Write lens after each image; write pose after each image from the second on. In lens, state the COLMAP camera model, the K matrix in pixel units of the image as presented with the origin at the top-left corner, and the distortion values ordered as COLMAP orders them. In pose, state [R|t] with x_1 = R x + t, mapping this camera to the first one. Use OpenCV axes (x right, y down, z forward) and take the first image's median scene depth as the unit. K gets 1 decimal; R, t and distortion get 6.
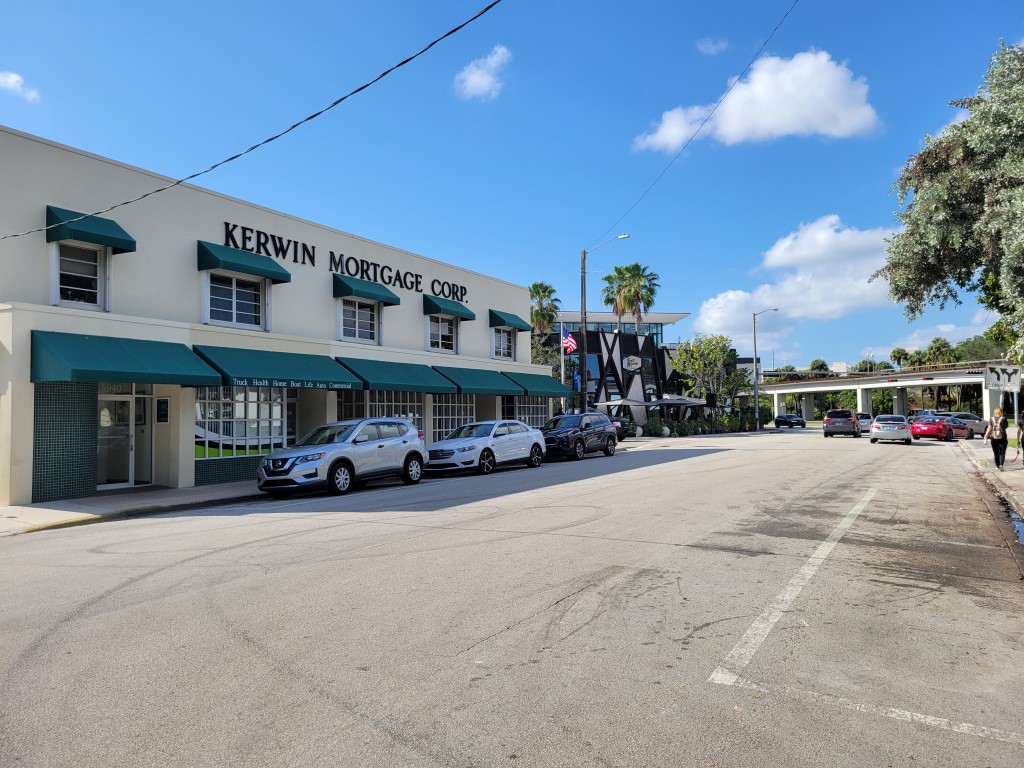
lens RADIAL K [[777.4, 0, 513.0], [0, 777.4, 384.3], [0, 0, 1]] dist [0.006374, 0.001459]
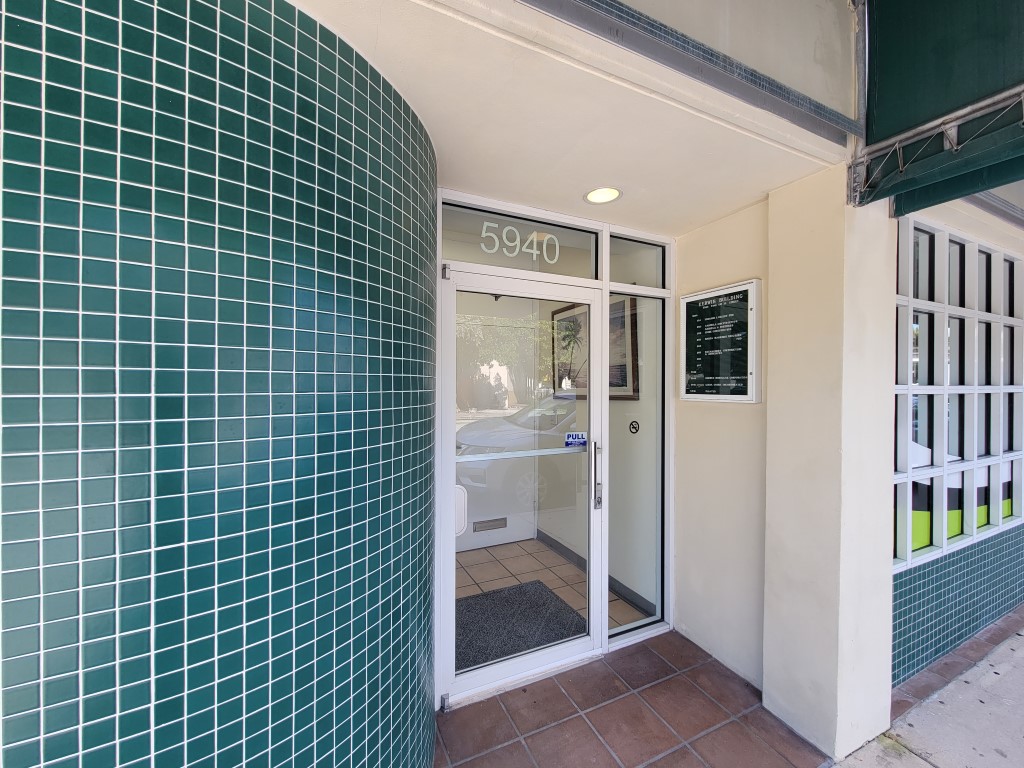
lens RADIAL K [[411.1, 0, 514.1], [0, 411.1, 383.6], [0, 0, 1]] dist [0.000177, 0.000008]
pose [[0.803250, 0.013882, -0.595480, -0.425385], [0.016522, 0.998824, 0.045571, 0.038675], [0.595413, -0.046444, 0.802077, 0.862933]]
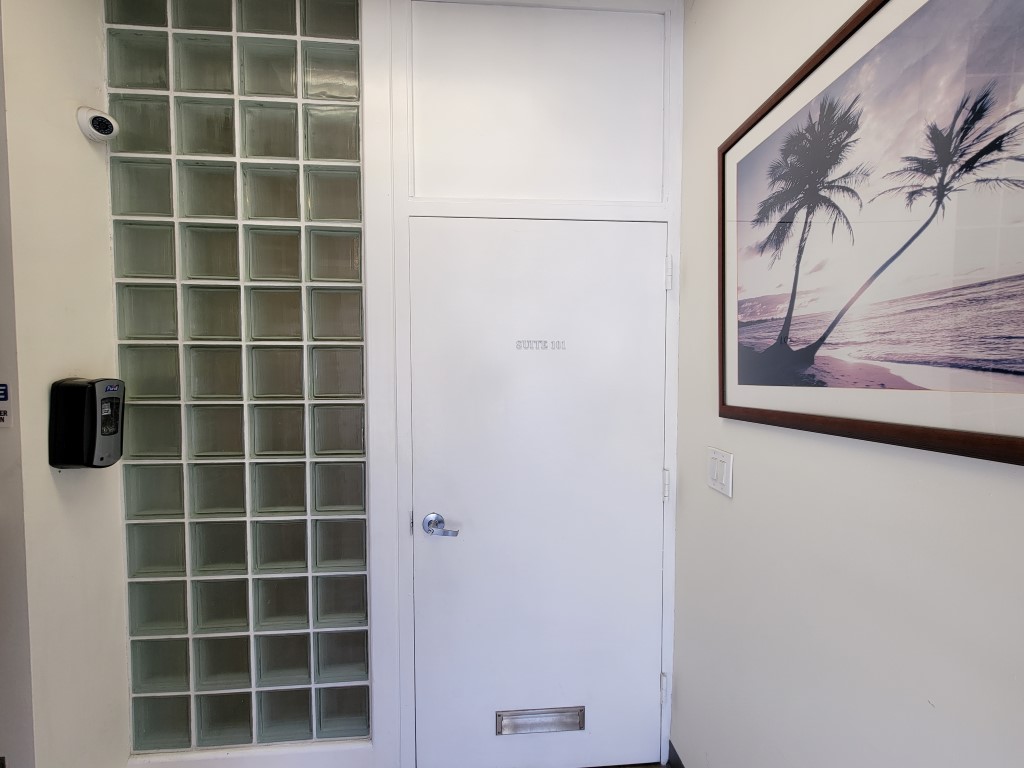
lens RADIAL K [[411.1, 0, 512.4], [0, 411.1, 385.9], [0, 0, 1]] dist [0.000177, 0.000008]
pose [[0.525809, 0.036929, -0.849801, -0.467142], [0.030852, 0.997572, 0.062439, 0.042720], [0.850043, -0.059049, 0.523393, 0.932654]]
